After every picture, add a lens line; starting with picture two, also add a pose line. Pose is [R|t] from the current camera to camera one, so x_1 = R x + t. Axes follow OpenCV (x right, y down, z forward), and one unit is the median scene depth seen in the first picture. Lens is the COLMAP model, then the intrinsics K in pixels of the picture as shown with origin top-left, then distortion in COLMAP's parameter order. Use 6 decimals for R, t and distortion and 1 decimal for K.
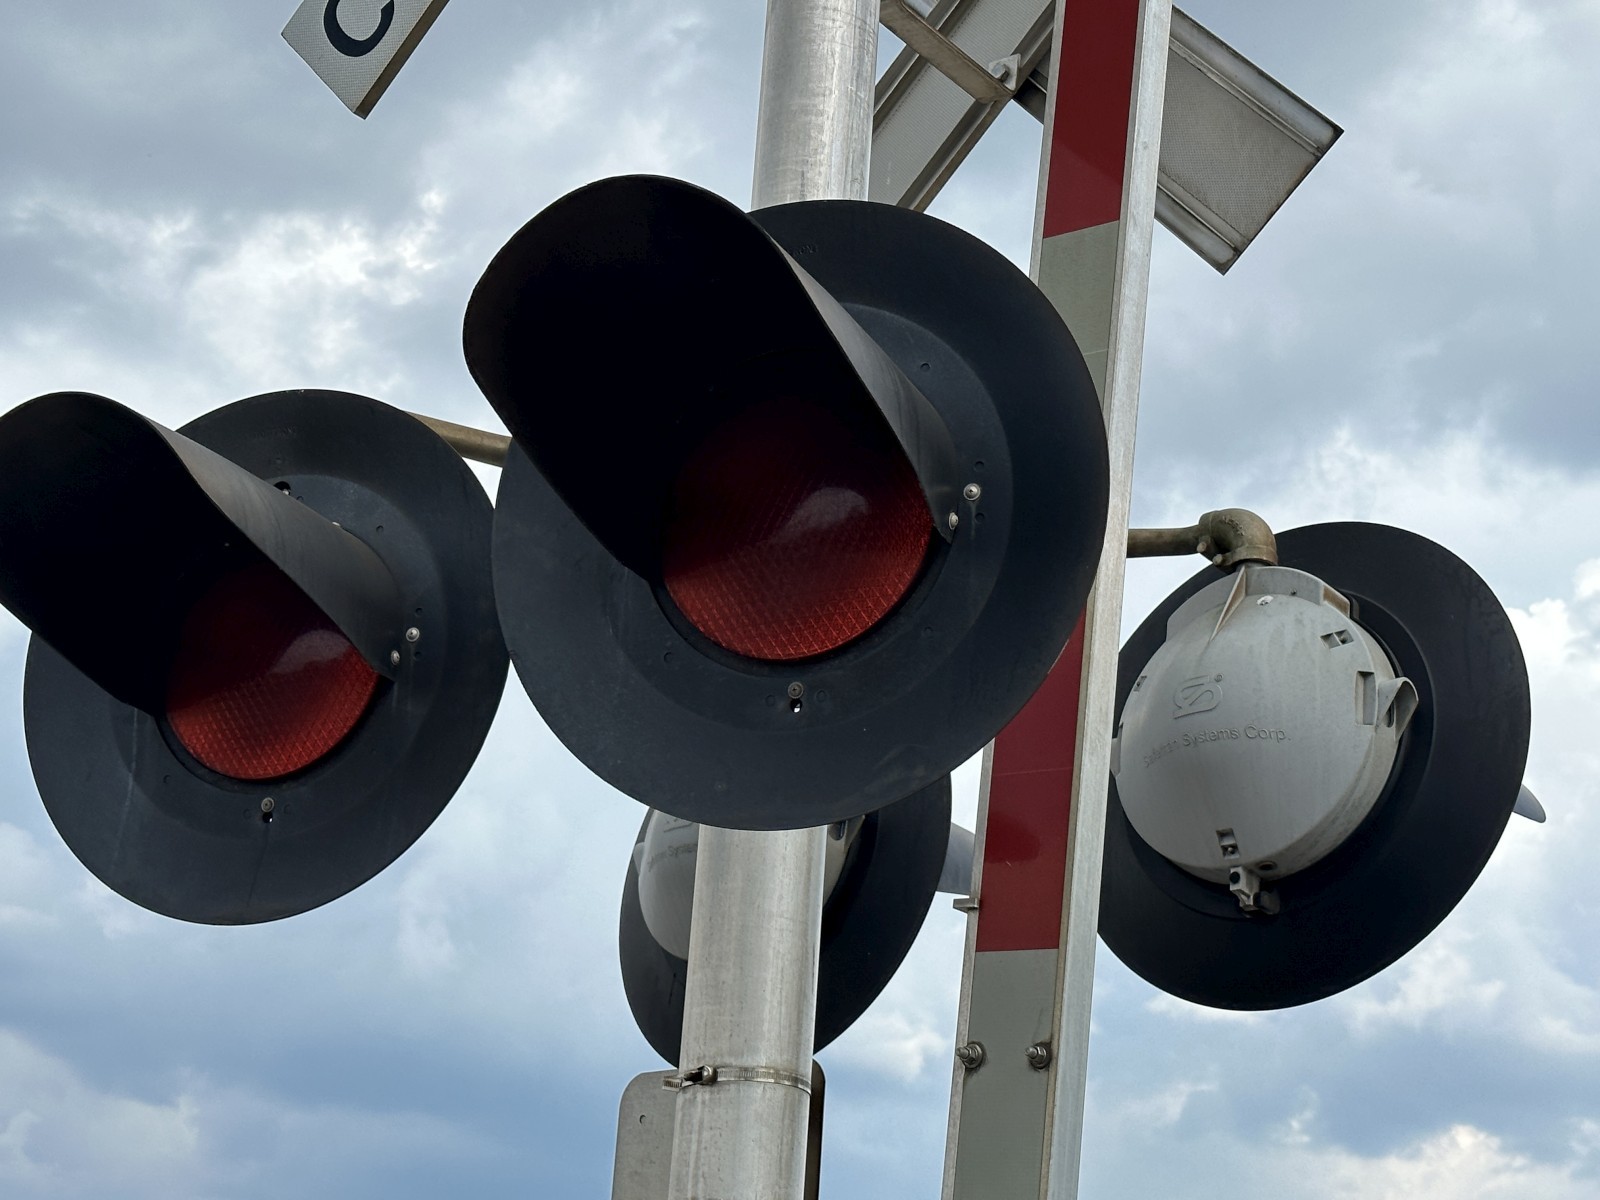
lens RADIAL K [[2686.7, 0, 800.0], [0, 2686.7, 600.0], [0, 0, 1]] dist [0.007900, -0.005913]
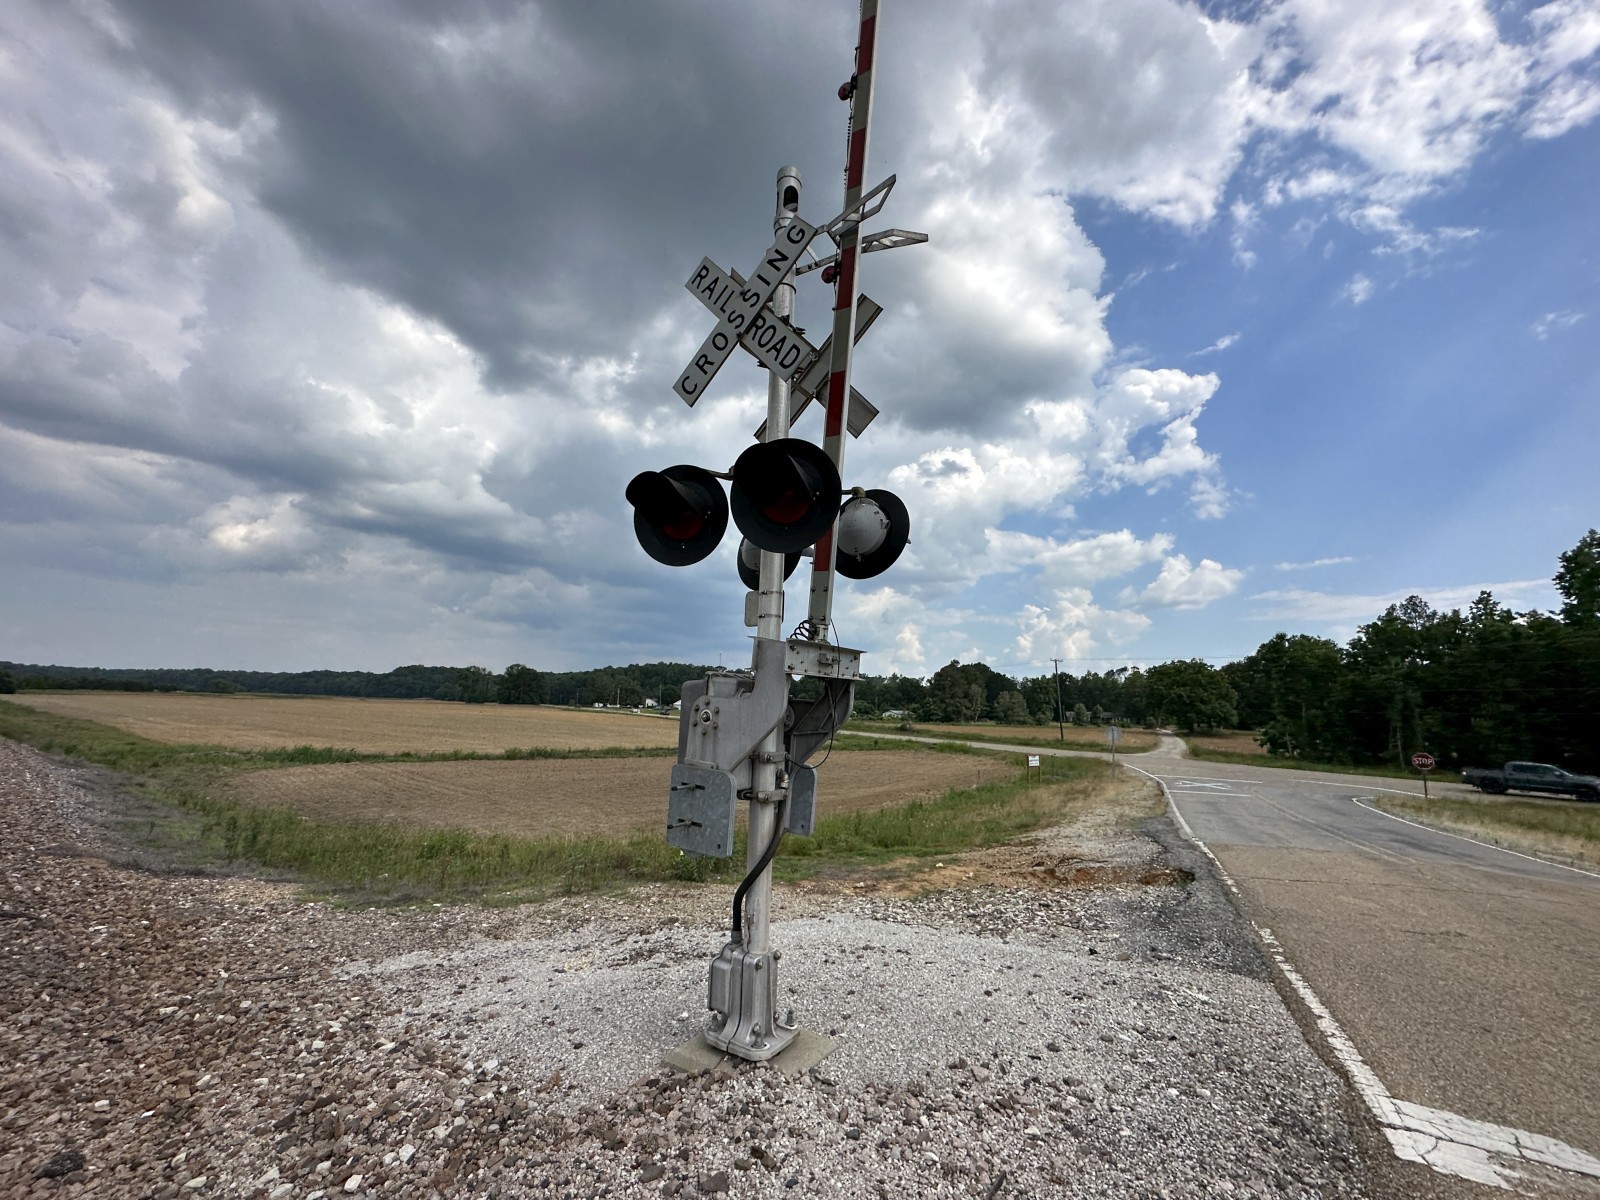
lens RADIAL K [[644.3, 0, 809.9], [0, 644.3, 607.1], [0, 0, 1]] dist [0.011511, -0.002392]
pose [[0.992873, -0.014307, 0.118316, -0.080123], [-0.012090, 0.975554, 0.219427, -0.072118], [-0.118563, -0.219294, 0.968428, -0.256945]]
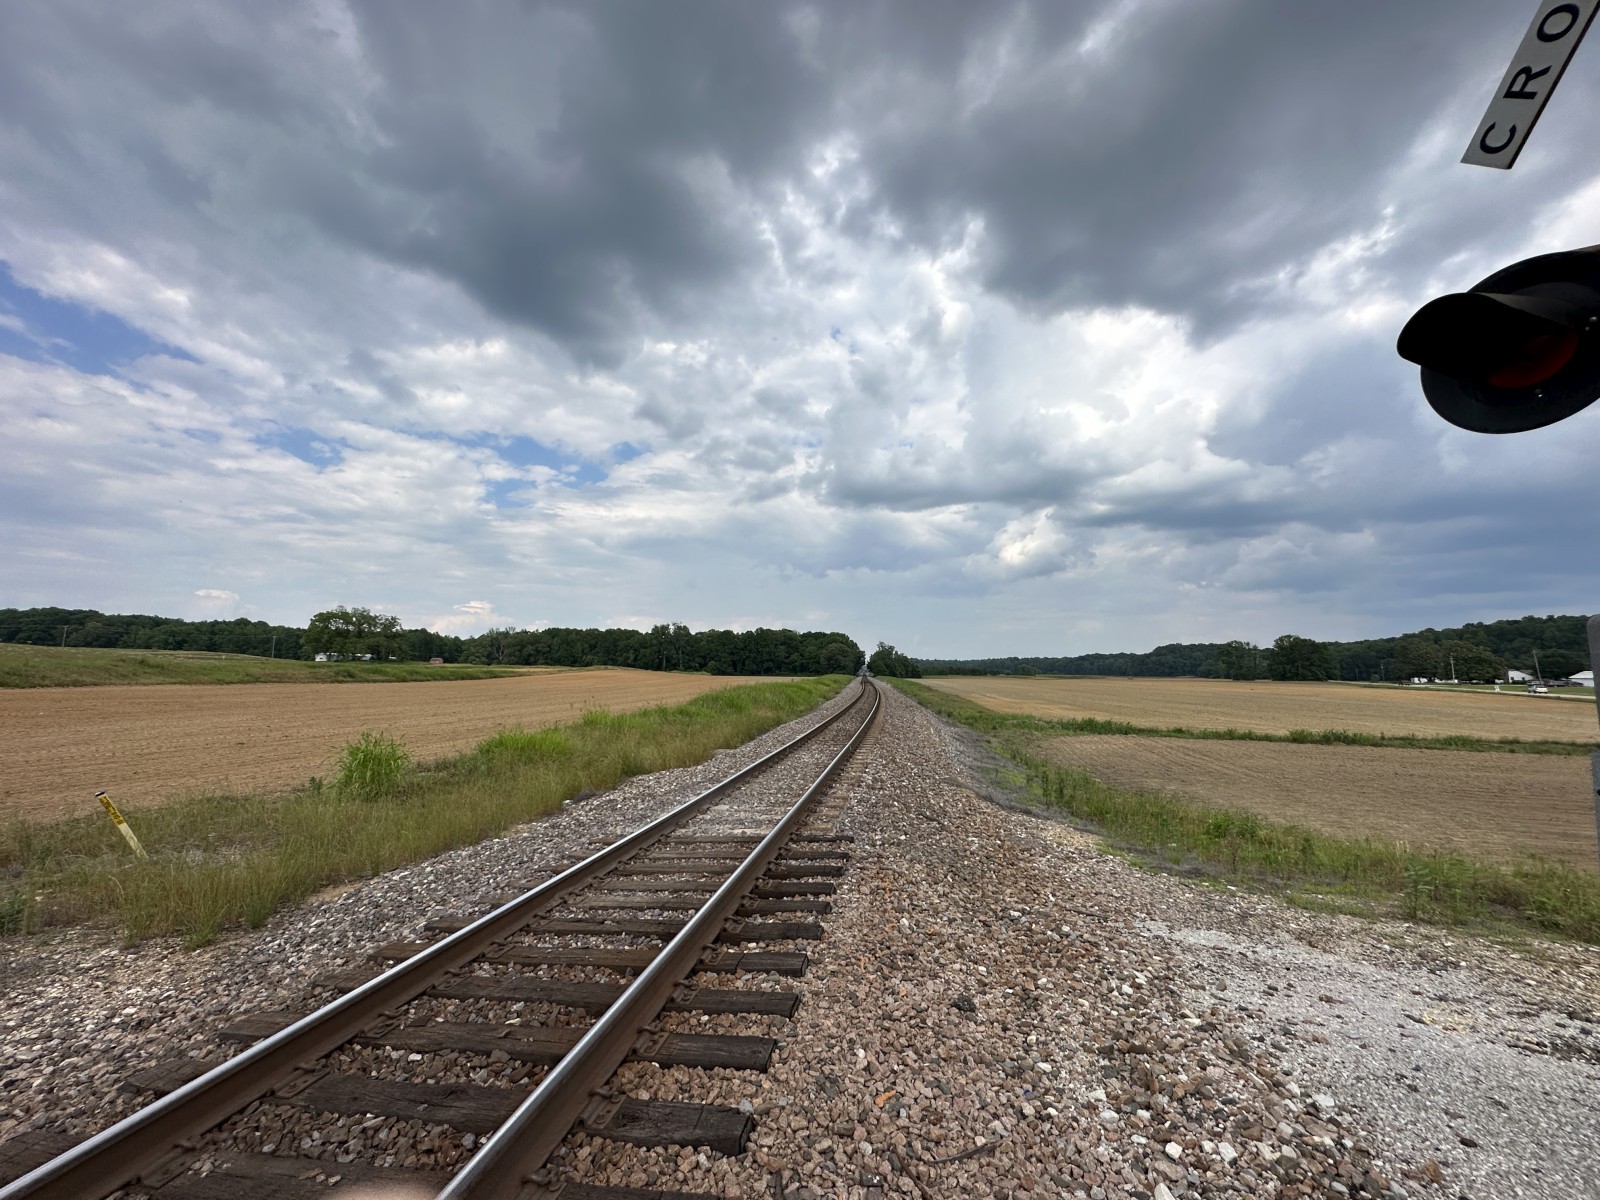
lens RADIAL K [[639.2, 0, 786.0], [0, 639.2, 606.8], [0, 0, 1]] dist [-0.007742, 0.000687]
pose [[0.556480, -0.145487, -0.818024, -0.093474], [0.329451, 0.942481, 0.056495, -0.017714], [0.762753, -0.300937, 0.572403, -0.178178]]
